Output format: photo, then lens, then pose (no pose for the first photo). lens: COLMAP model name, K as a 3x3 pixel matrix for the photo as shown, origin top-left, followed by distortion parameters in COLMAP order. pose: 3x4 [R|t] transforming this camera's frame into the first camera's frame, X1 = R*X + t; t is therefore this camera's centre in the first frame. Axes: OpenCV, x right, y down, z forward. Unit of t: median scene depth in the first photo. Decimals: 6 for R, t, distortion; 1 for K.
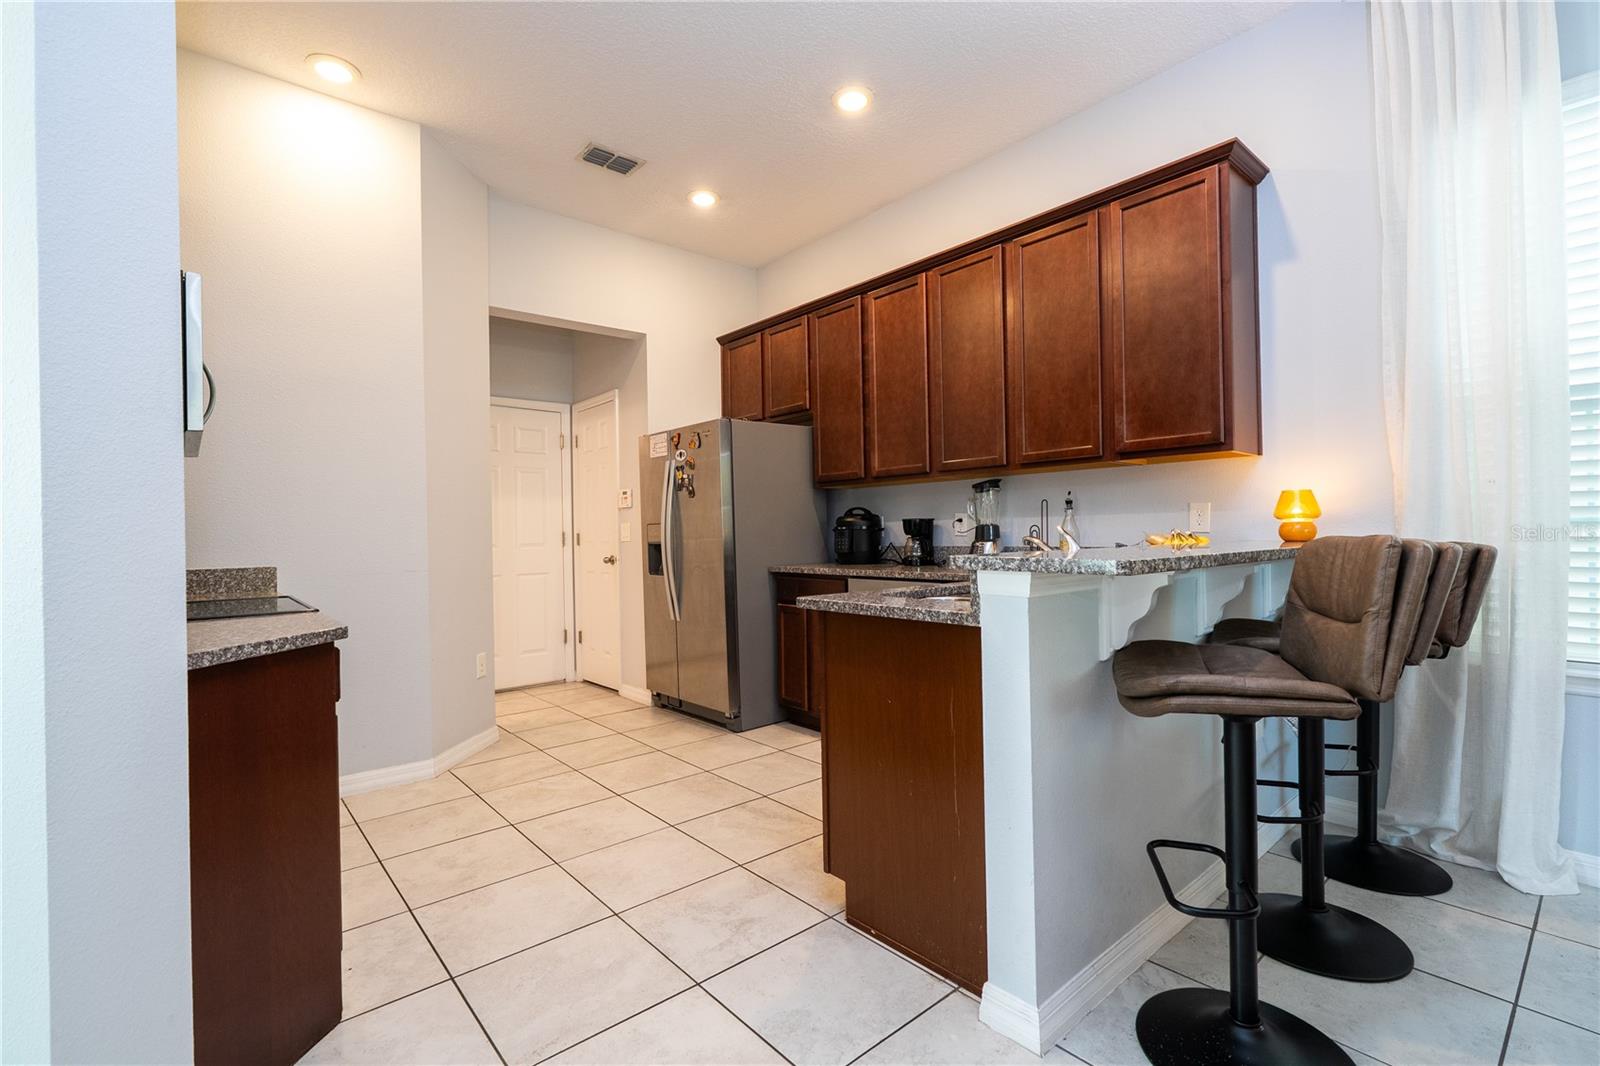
lens RADIAL K [[719.3, 0, 803.6], [0, 719.3, 531.0], [0, 0, 1]] dist [-0.001751, 0.001010]
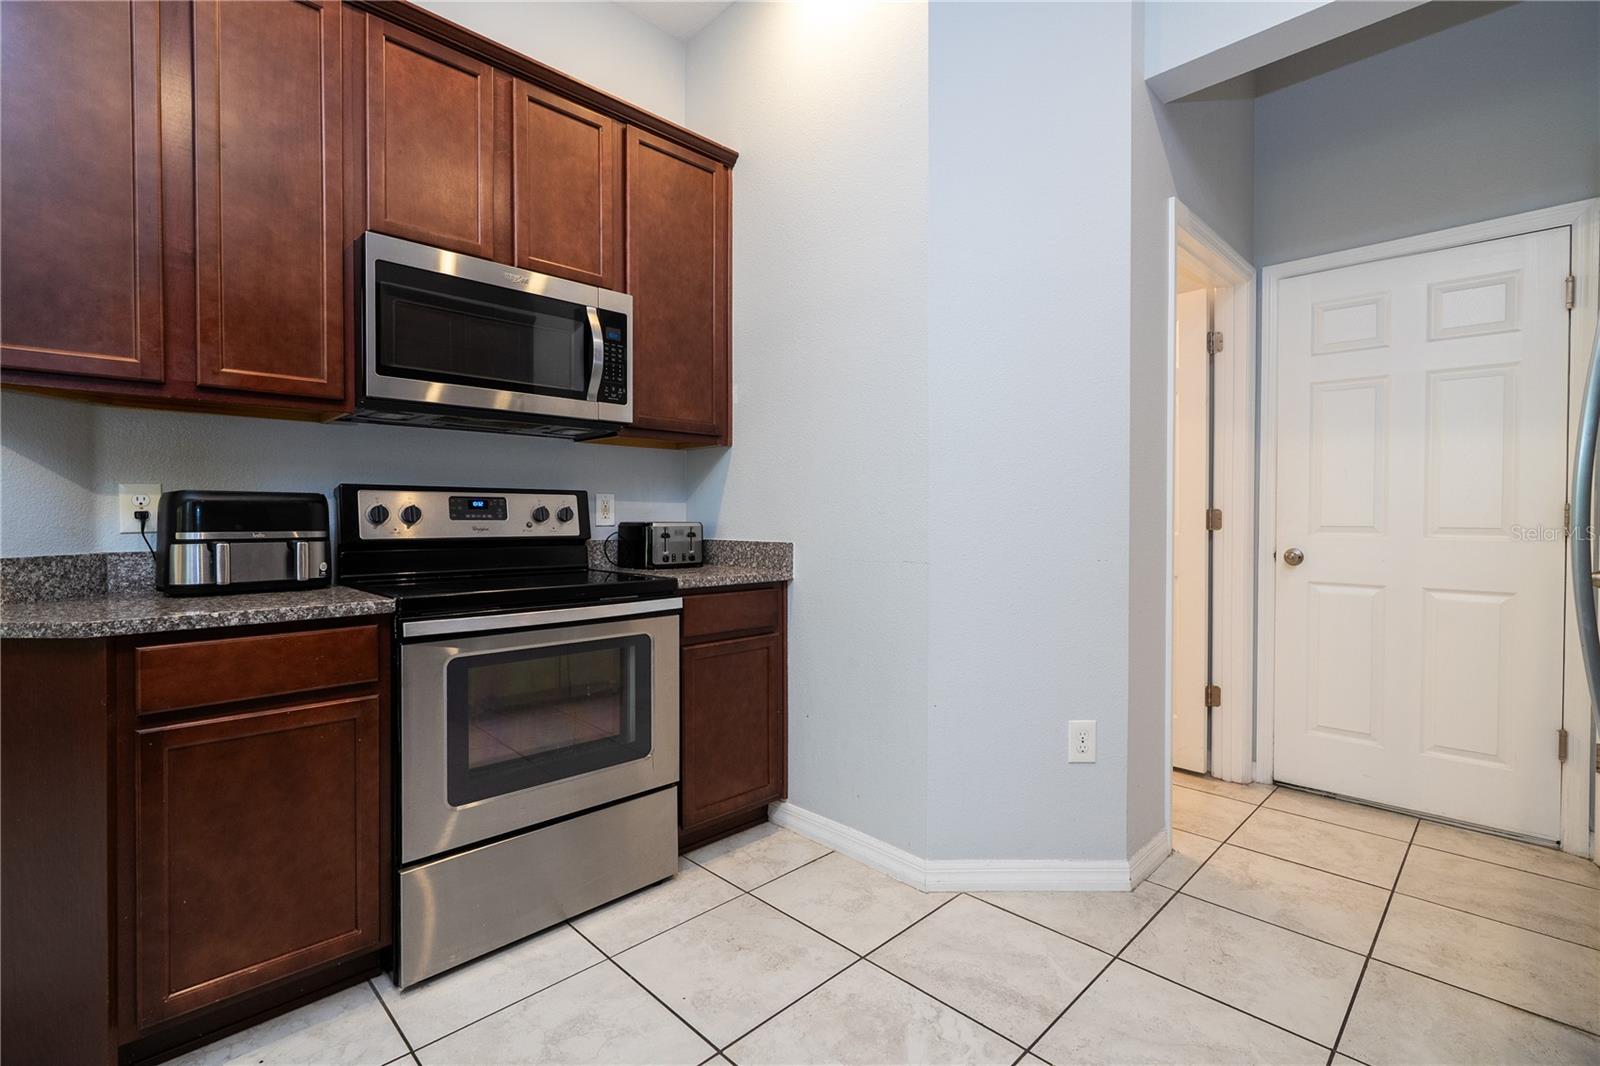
lens RADIAL K [[719.3, 0, 809.9], [0, 719.3, 525.0], [0, 0, 1]] dist [-0.001751, 0.001010]
pose [[0.073974, 0.032199, -0.996740, 0.081466], [0.001852, 0.999472, 0.032425, 0.000989], [0.997258, -0.004245, 0.073875, 0.715334]]
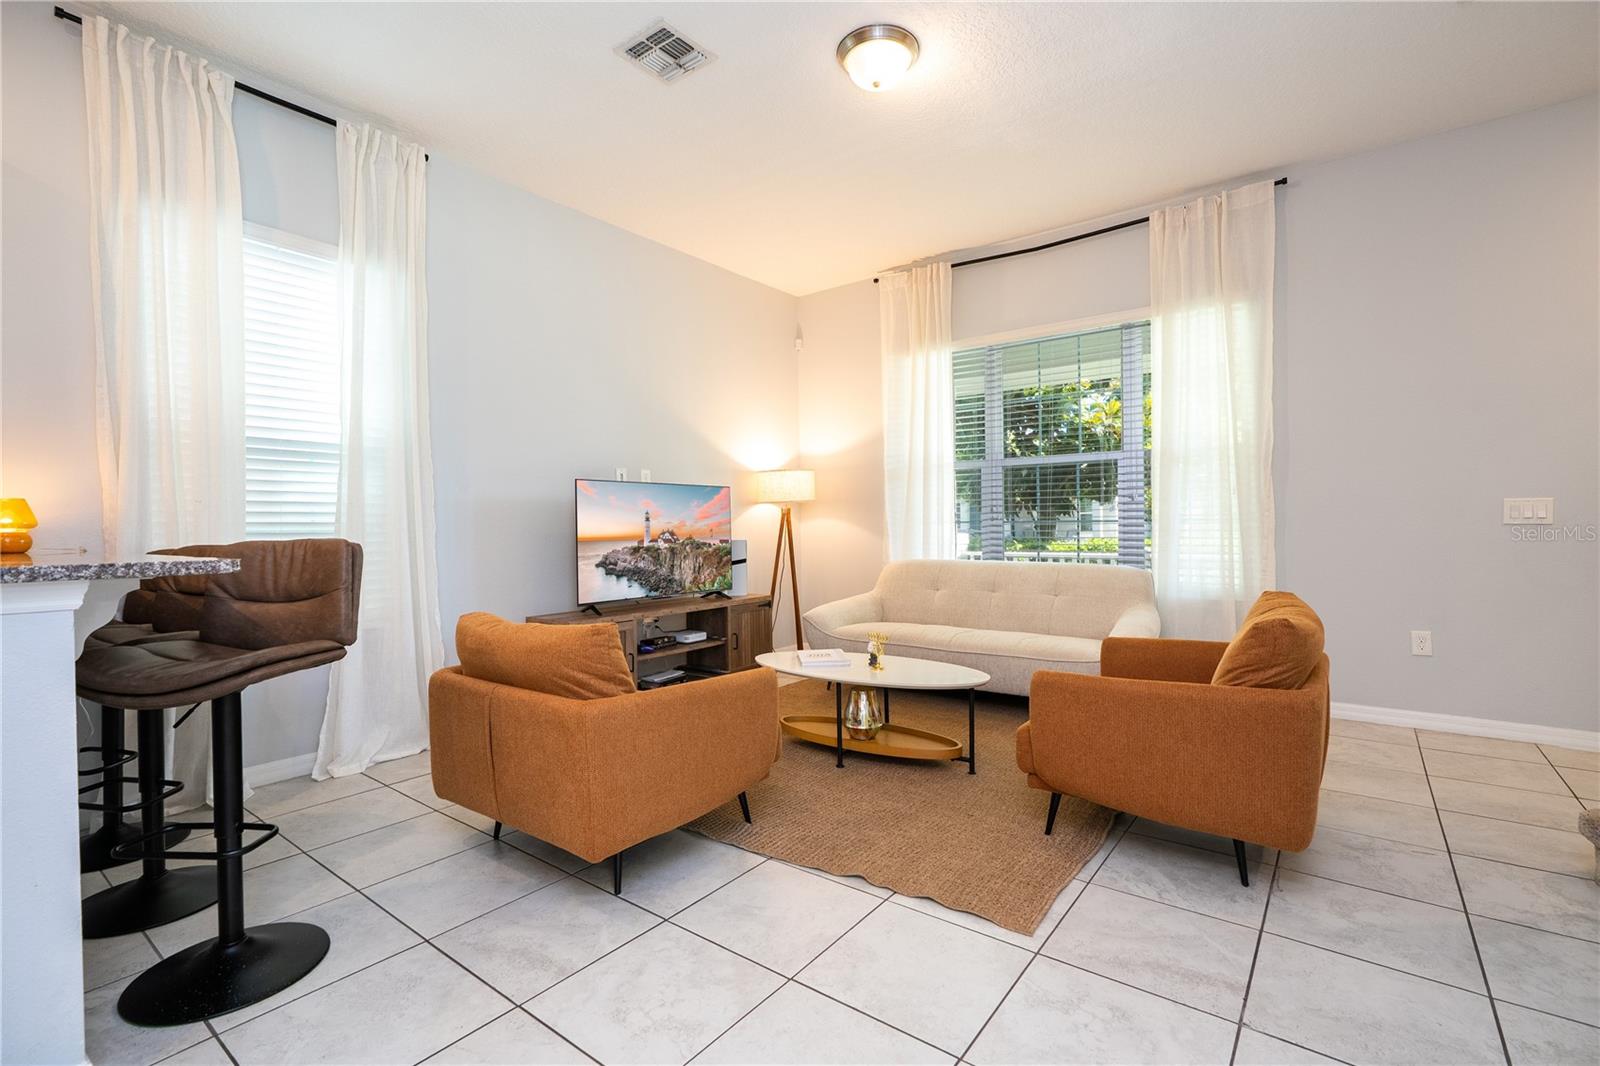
lens RADIAL K [[719.3, 0, 806.5], [0, 719.3, 531.4], [0, 0, 1]] dist [-0.001751, 0.001010]
pose [[-0.224121, 0.012619, 0.974480, -0.282442], [0.014755, 0.999845, -0.009554, 0.006500], [-0.974450, 0.012237, -0.224273, 0.118769]]
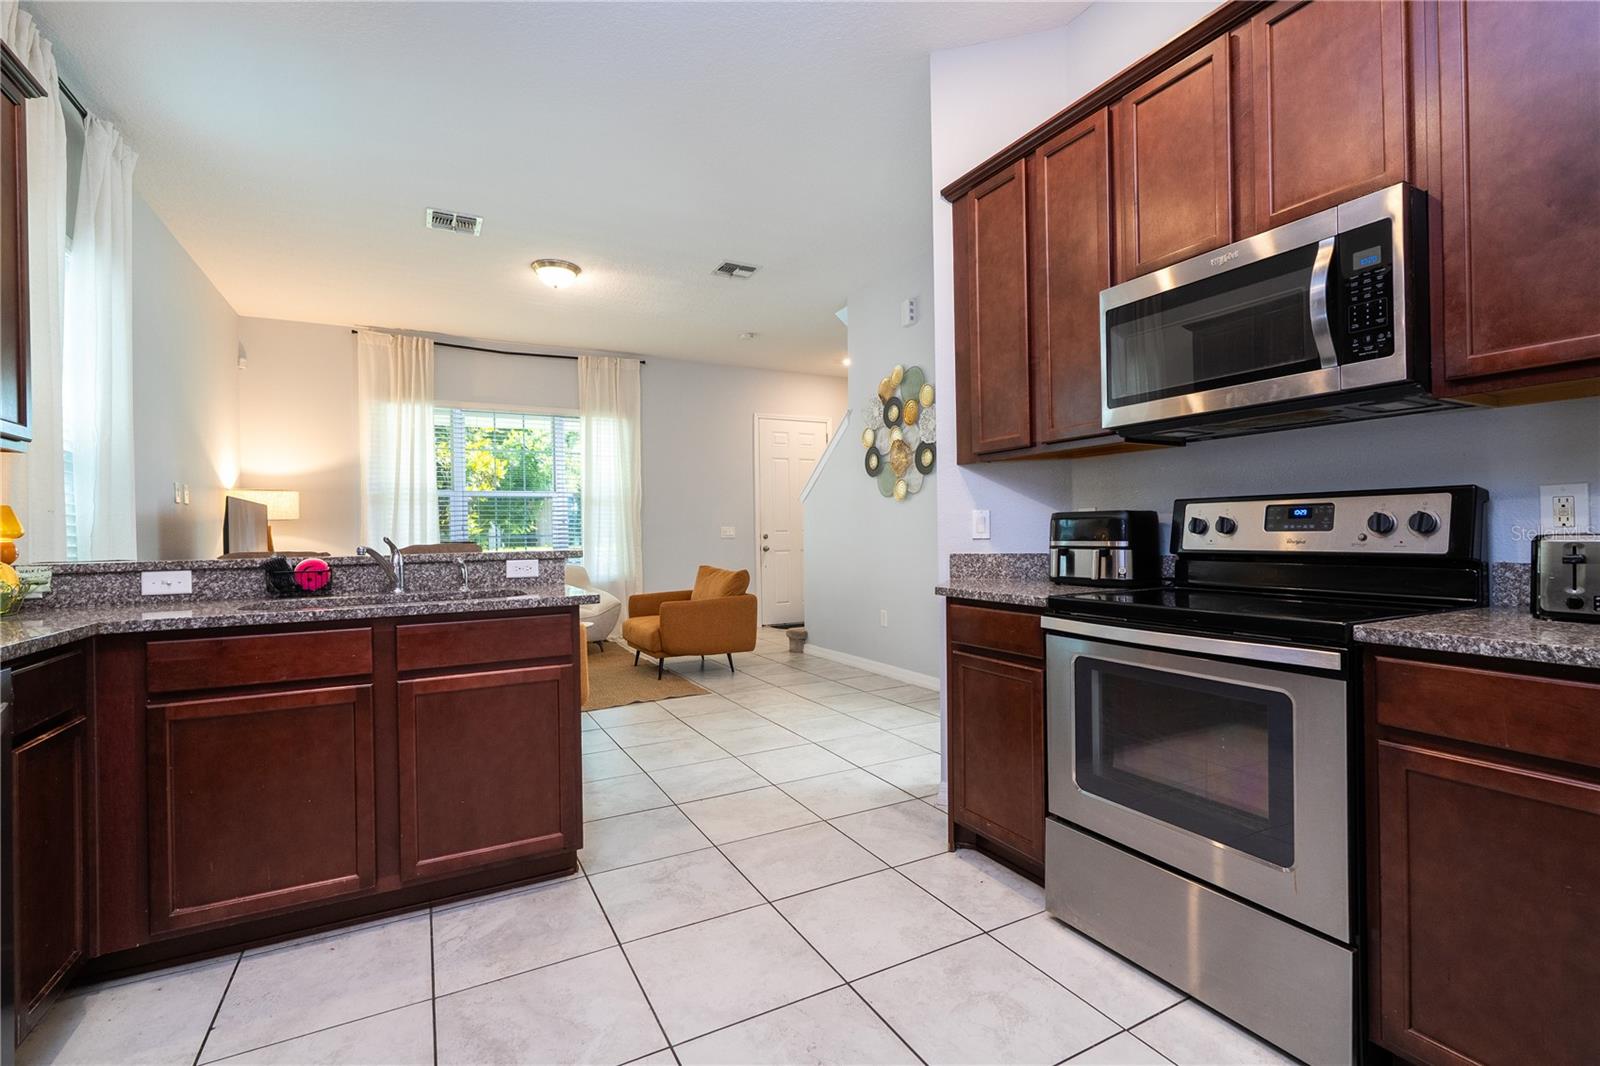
lens RADIAL K [[719.3, 0, 807.4], [0, 719.3, 532.6], [0, 0, 1]] dist [-0.001751, 0.001010]
pose [[-0.977350, 0.034033, 0.208877, -0.286821], [0.033284, 0.999421, -0.007101, 0.008596], [-0.208998, 0.000012, -0.977916, 1.046289]]
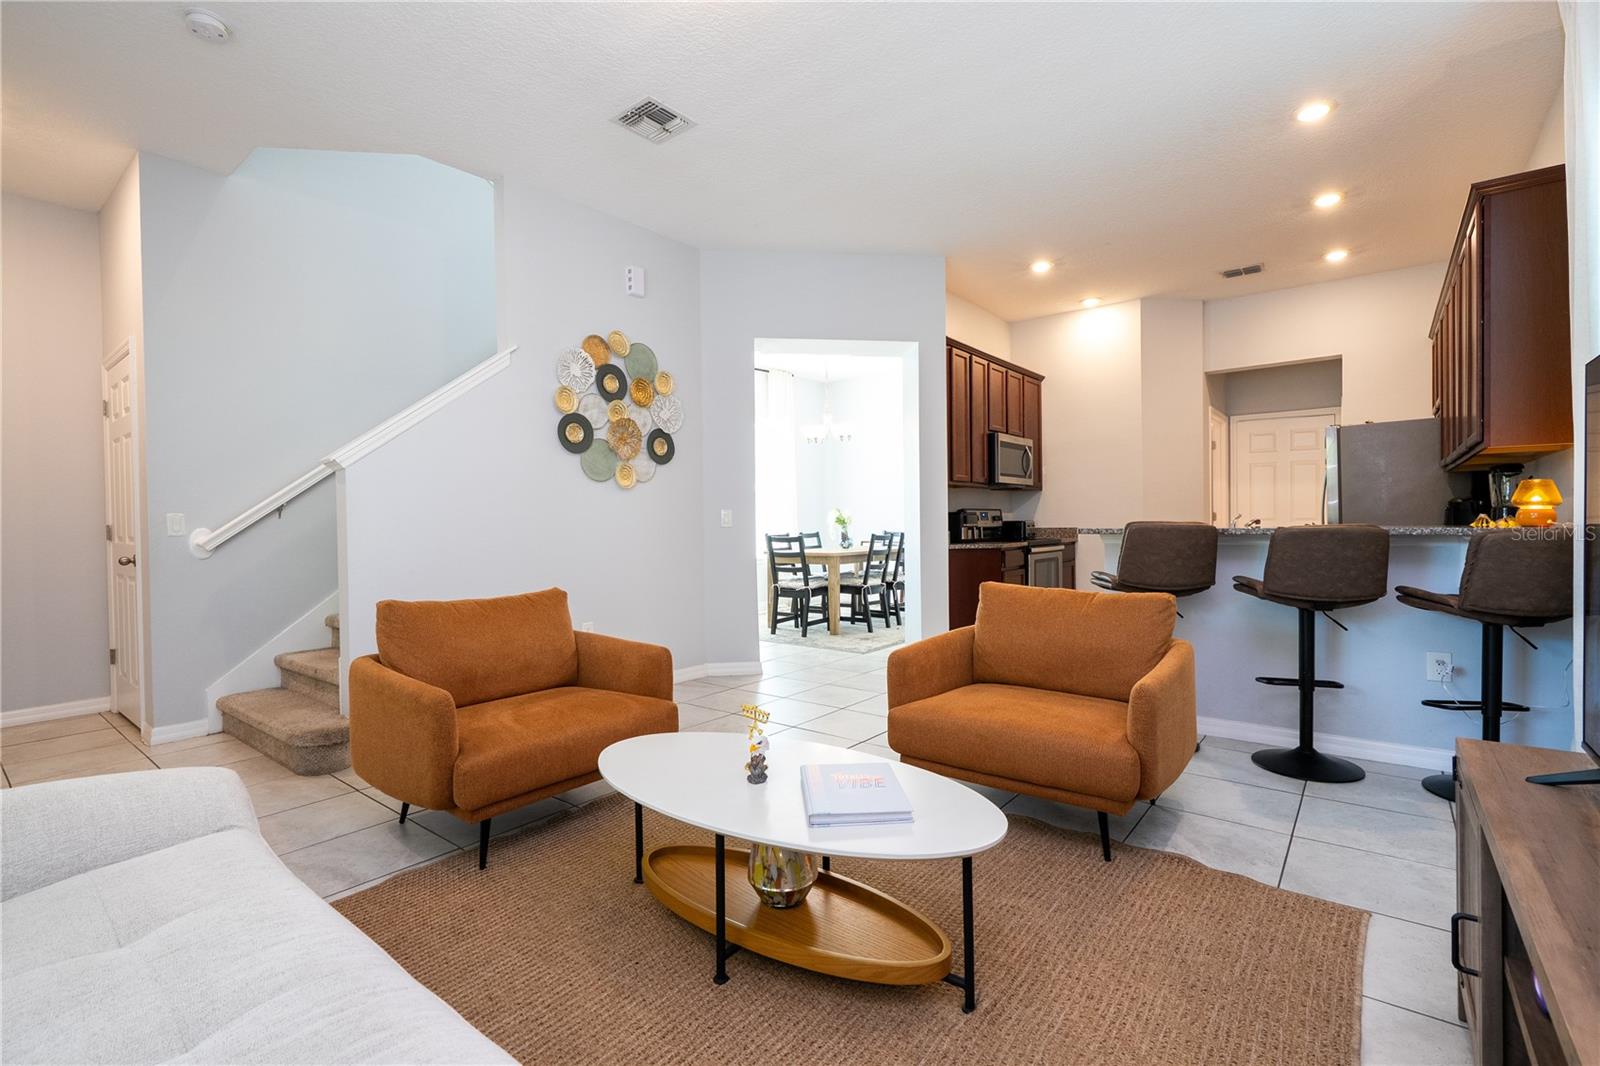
lens RADIAL K [[719.3, 0, 816.2], [0, 719.3, 529.2], [0, 0, 1]] dist [-0.001751, 0.001010]
pose [[0.209612, 0.028215, -0.977377, 0.983930], [0.015371, 0.999365, 0.032147, -0.022602], [0.977664, -0.021761, 0.209045, -0.215456]]
